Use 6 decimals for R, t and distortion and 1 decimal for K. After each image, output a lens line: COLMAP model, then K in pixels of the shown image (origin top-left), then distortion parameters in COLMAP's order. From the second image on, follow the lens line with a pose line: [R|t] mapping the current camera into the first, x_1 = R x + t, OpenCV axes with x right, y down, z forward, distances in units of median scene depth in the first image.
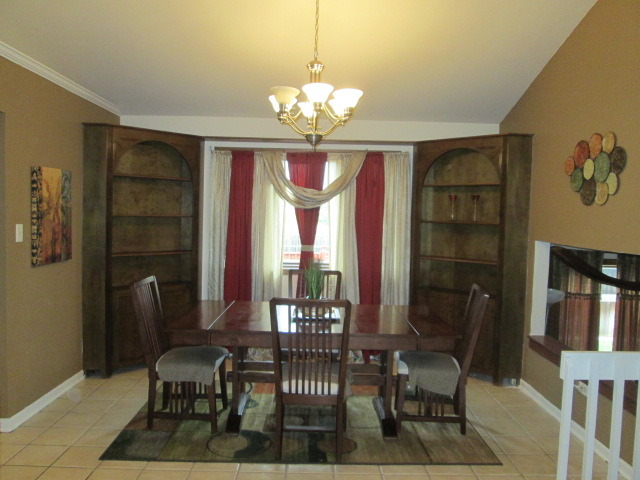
lens RADIAL K [[529.9, 0, 320.0], [0, 529.9, 240.0], [0, 0, 1]] dist [-0.044125, 0.007157]
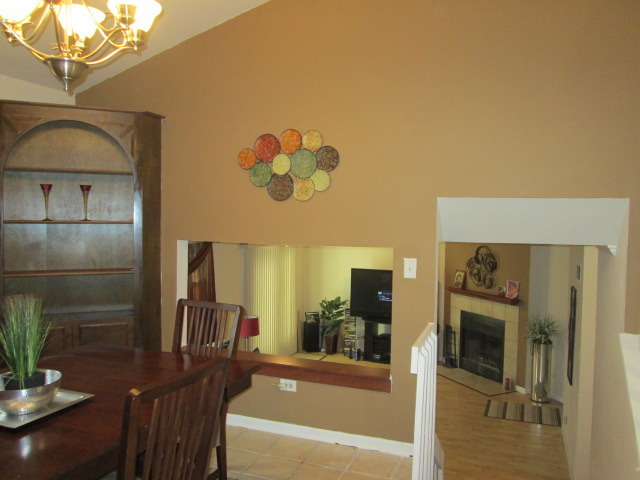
lens RADIAL K [[529.9, 0, 320.0], [0, 529.9, 240.0], [0, 0, 1]] dist [-0.044125, 0.007157]
pose [[0.383381, -0.051068, 0.922177, -0.392103], [0.038128, 0.998494, 0.039444, -0.029156], [-0.922803, 0.020038, 0.384751, 0.556838]]
